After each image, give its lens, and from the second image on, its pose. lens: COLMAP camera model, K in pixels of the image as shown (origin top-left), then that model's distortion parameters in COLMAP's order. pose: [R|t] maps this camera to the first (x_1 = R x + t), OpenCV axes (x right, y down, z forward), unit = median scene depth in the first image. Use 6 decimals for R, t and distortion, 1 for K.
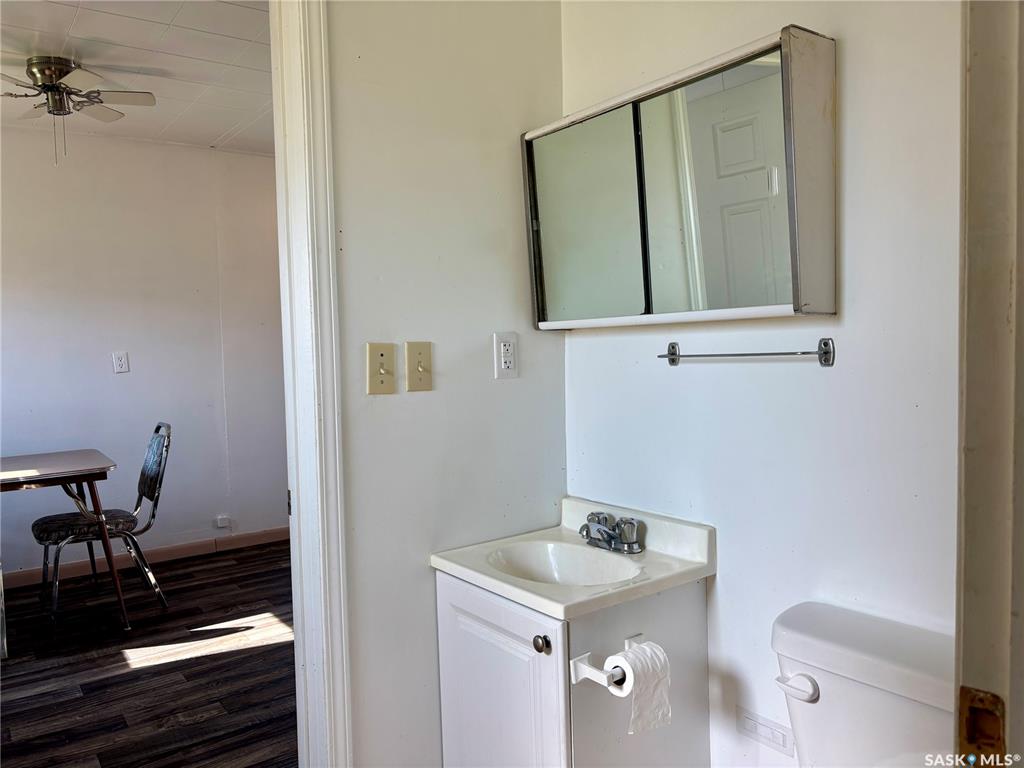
lens RADIAL K [[768.7, 0, 515.0], [0, 768.7, 385.6], [0, 0, 1]] dist [0.062324, -0.078907]
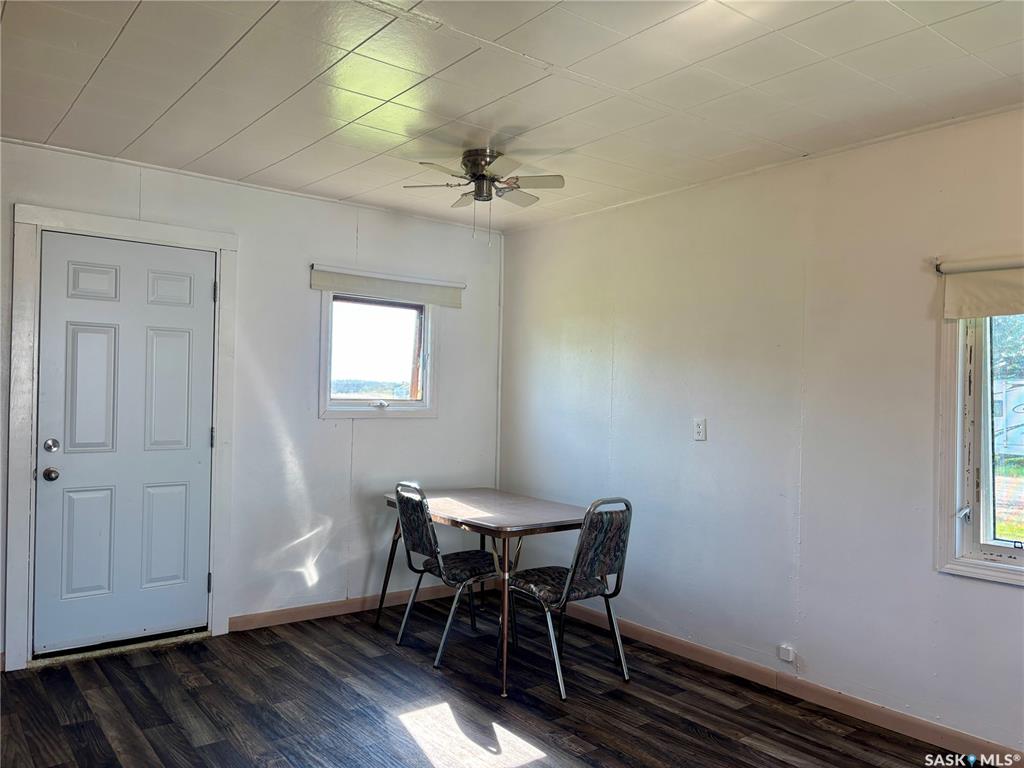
lens RADIAL K [[768.7, 0, 515.0], [0, 768.7, 385.6], [0, 0, 1]] dist [0.062324, -0.078907]
pose [[0.018596, 0.014820, -0.999717, 0.425386], [-0.074380, 0.997140, 0.013398, -0.084327], [0.997057, 0.074110, 0.019645, 0.836760]]
